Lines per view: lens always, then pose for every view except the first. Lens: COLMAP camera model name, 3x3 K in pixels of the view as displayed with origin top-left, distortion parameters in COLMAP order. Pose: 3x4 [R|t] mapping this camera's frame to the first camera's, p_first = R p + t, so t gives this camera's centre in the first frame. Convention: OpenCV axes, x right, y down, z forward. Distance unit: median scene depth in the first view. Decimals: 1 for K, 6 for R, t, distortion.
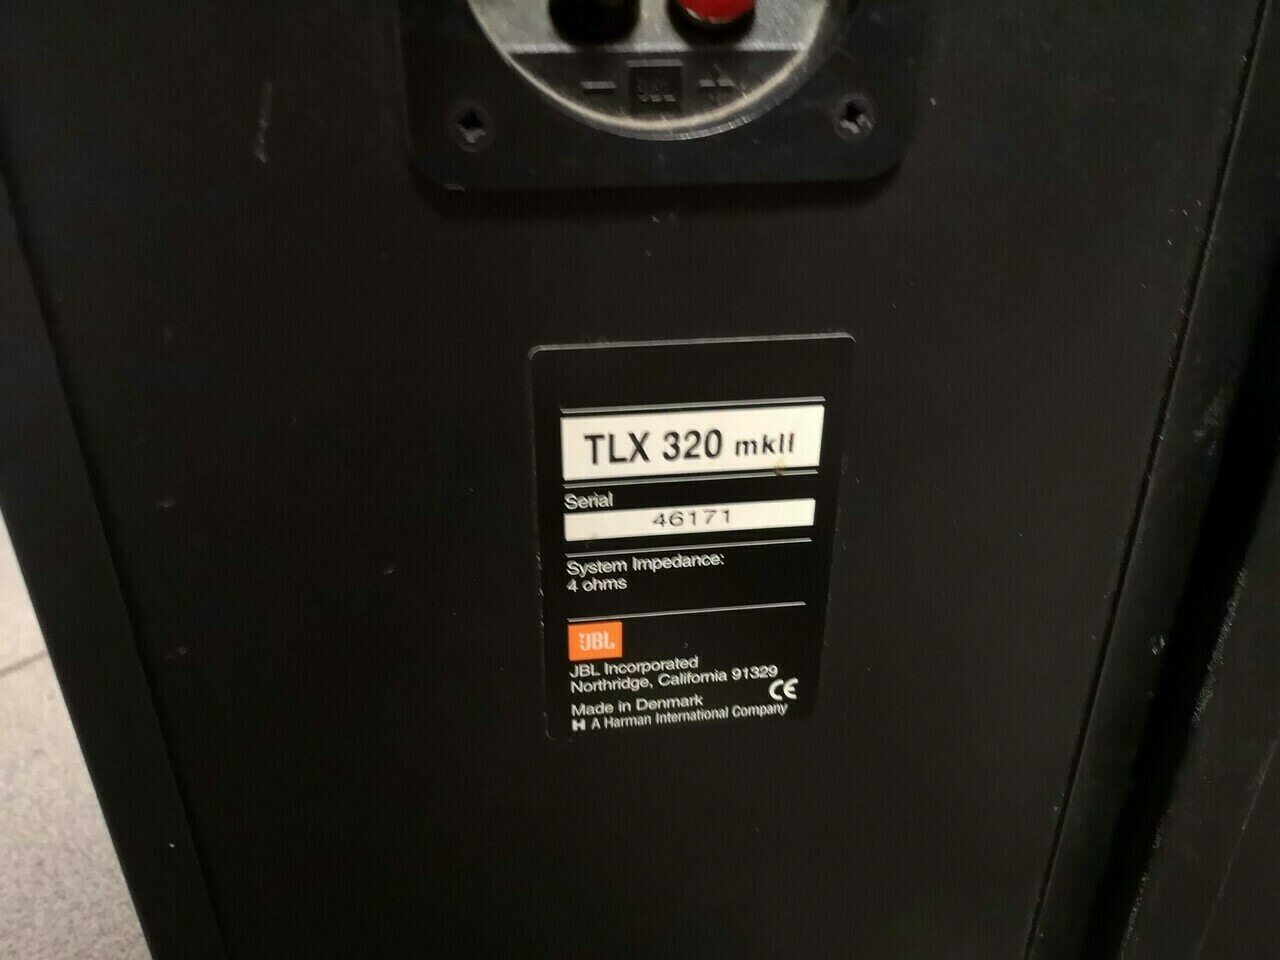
lens RADIAL K [[1009.3, 0, 629.2], [0, 1009.3, 481.5], [0, 0, 1]] dist [0.000685, -0.002415]
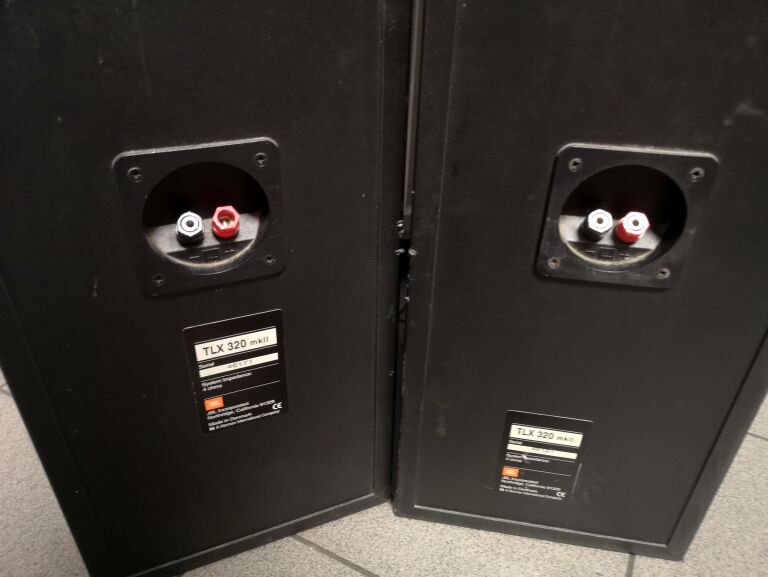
lens RADIAL K [[605.6, 0, 386.6], [0, 605.6, 282.8], [0, 0, 1]] dist [0.000685, -0.002415]
pose [[0.961180, -0.120774, 0.248086, 0.063930], [0.092909, 0.988276, 0.121153, -0.413902], [-0.259810, -0.093401, 0.961132, -0.970209]]
